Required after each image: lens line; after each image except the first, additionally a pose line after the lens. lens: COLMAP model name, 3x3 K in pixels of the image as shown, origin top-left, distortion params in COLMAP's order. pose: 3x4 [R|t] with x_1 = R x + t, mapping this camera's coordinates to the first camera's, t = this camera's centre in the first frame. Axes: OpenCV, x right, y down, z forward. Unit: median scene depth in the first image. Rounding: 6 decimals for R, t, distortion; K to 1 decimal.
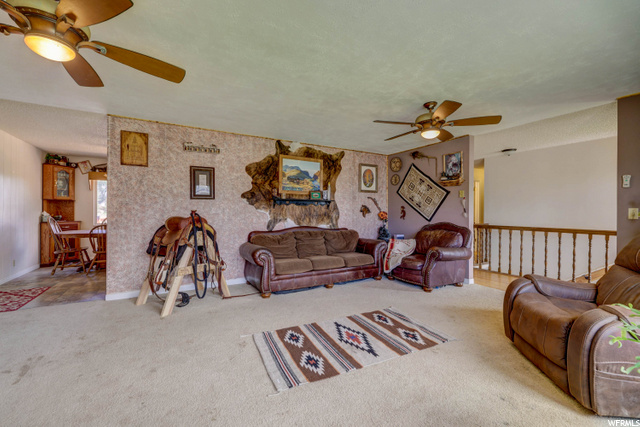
lens RADIAL K [[267.3, 0, 321.6], [0, 267.3, 210.2], [0, 0, 1]] dist [-0.000084, -0.000368]
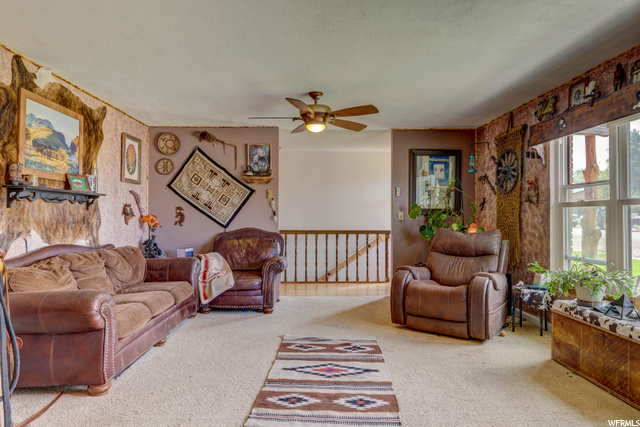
lens RADIAL K [[400.9, 0, 322.5], [0, 400.9, 211.7], [0, 0, 1]] dist [-0.003768, 0.000741]
pose [[0.472726, 0.005758, 0.881190, -0.512651], [-0.004032, 0.999982, -0.004371, 0.000318], [-0.881200, -0.001487, 0.472741, 0.237789]]
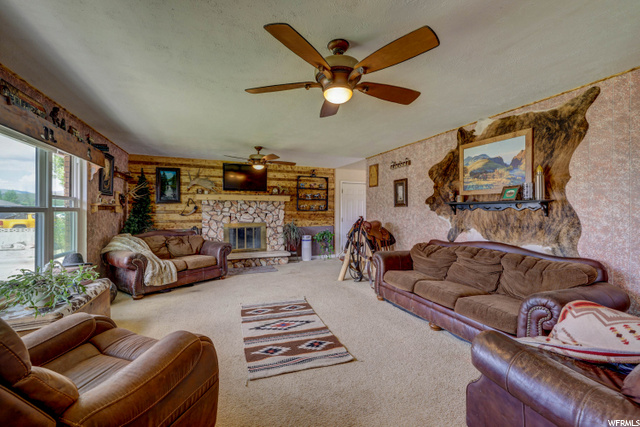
lens RADIAL K [[267.3, 0, 319.4], [0, 267.3, 211.9], [0, 0, 1]] dist [-0.000084, -0.000368]
pose [[-0.136399, -0.000529, -0.990654, 0.680986], [0.003406, 0.999994, -0.001003, -0.015878], [0.990648, -0.003511, -0.136396, 0.704122]]
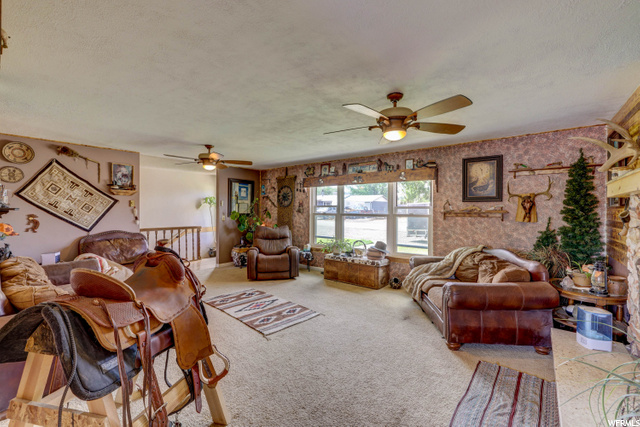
lens RADIAL K [[267.3, 0, 318.2], [0, 267.3, 210.9], [0, 0, 1]] dist [-0.000084, -0.000368]
pose [[-0.356050, -0.013031, 0.934376, -0.769708], [-0.012486, 0.999880, 0.009187, -0.048849], [-0.934383, -0.008396, -0.356170, 0.653775]]
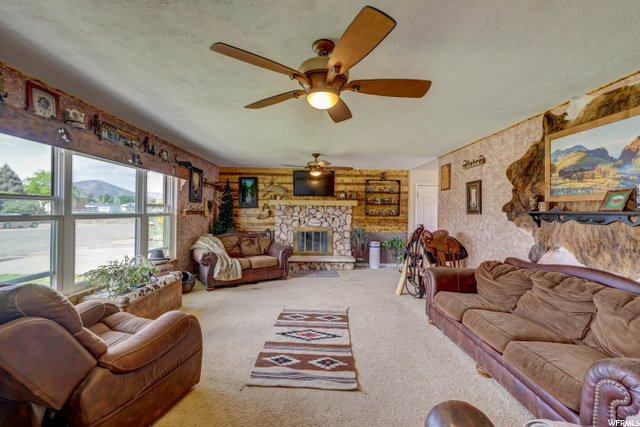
lens RADIAL K [[267.3, 0, 318.9], [0, 267.3, 211.9], [0, 0, 1]] dist [-0.000084, -0.000368]
pose [[-0.484063, -0.009144, -0.874986, 0.604257], [-0.008581, 0.999947, -0.005702, -0.034341], [0.874991, 0.004748, -0.484115, 0.855554]]
